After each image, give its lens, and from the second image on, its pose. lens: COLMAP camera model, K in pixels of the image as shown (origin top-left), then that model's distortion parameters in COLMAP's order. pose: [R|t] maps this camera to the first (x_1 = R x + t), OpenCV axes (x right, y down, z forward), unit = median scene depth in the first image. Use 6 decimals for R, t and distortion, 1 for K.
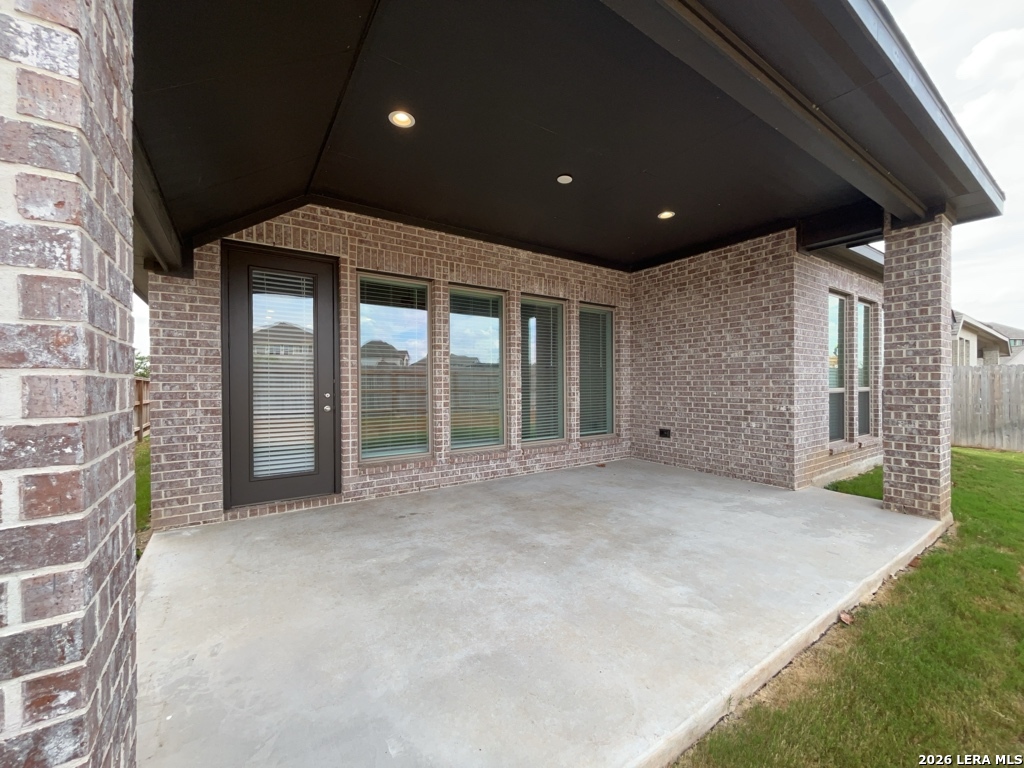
lens RADIAL K [[415.7, 0, 513.0], [0, 415.7, 383.5], [0, 0, 1]] dist [-0.002045, 0.000082]
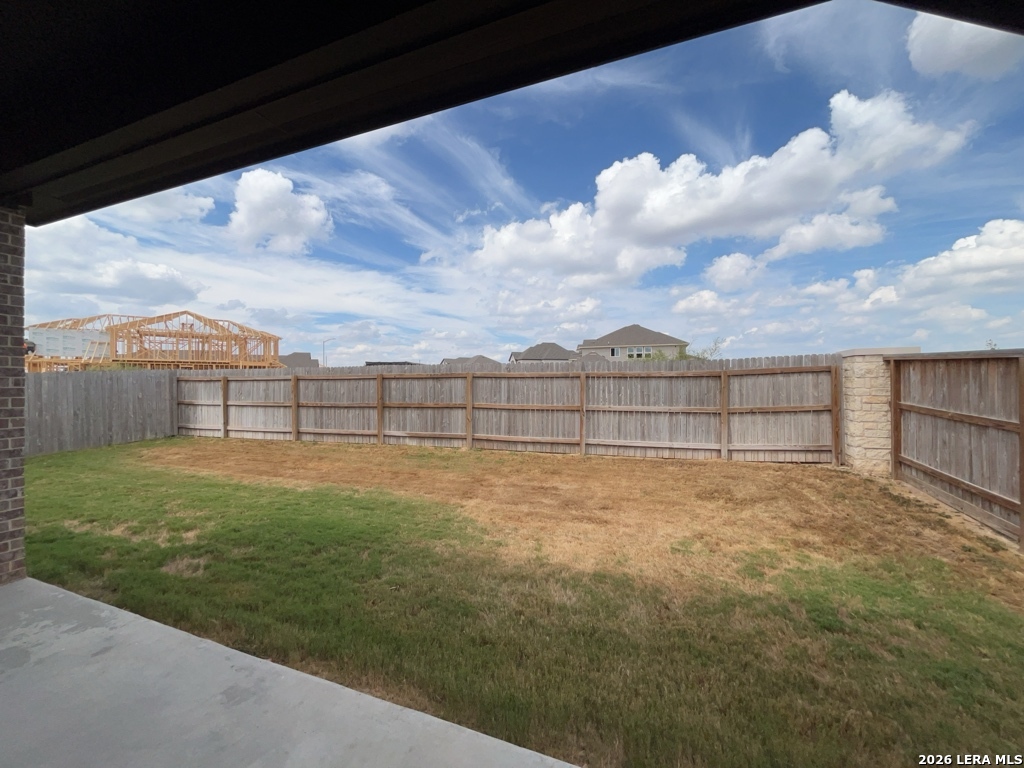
lens RADIAL K [[415.7, 0, 510.7], [0, 415.7, 382.9], [0, 0, 1]] dist [-0.002045, 0.000082]
pose [[-0.569811, 0.005426, 0.821758, -0.170627], [0.013008, 0.999912, 0.002418, -0.039235], [-0.821673, 0.012068, -0.569832, 0.586469]]
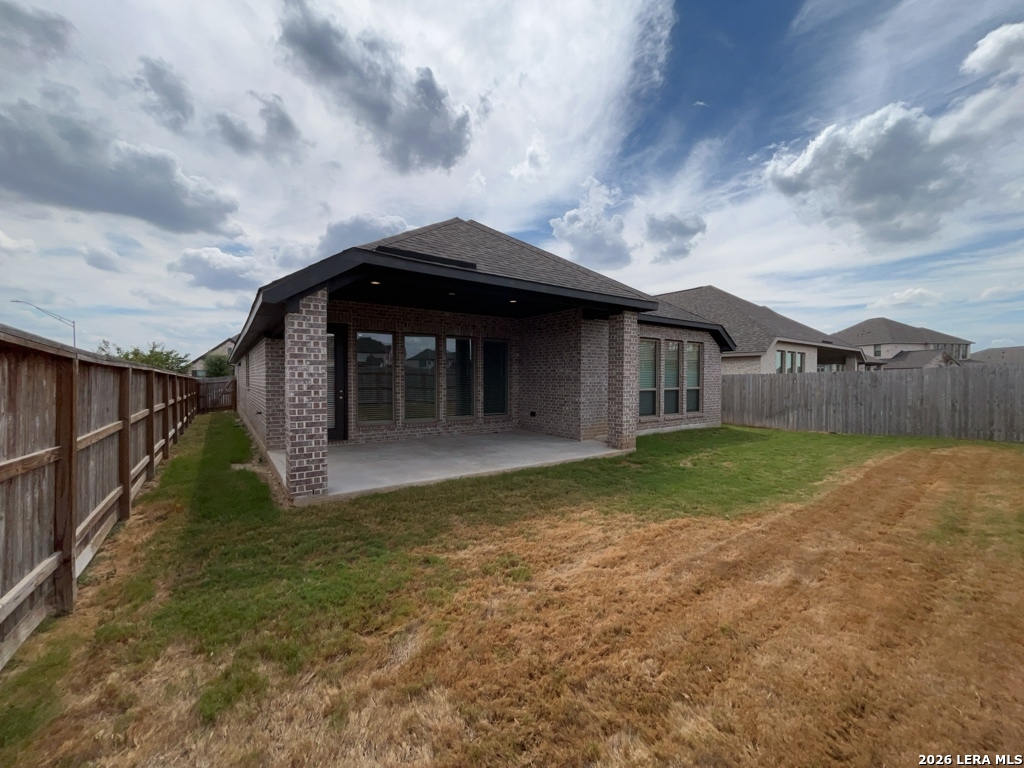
lens RADIAL K [[415.7, 0, 512.4], [0, 415.7, 383.0], [0, 0, 1]] dist [-0.002045, 0.000082]
pose [[0.999748, 0.006448, 0.021504, 0.310645], [-0.006691, 0.999914, 0.011241, -0.037339], [-0.021430, -0.011382, 0.999706, -0.941177]]
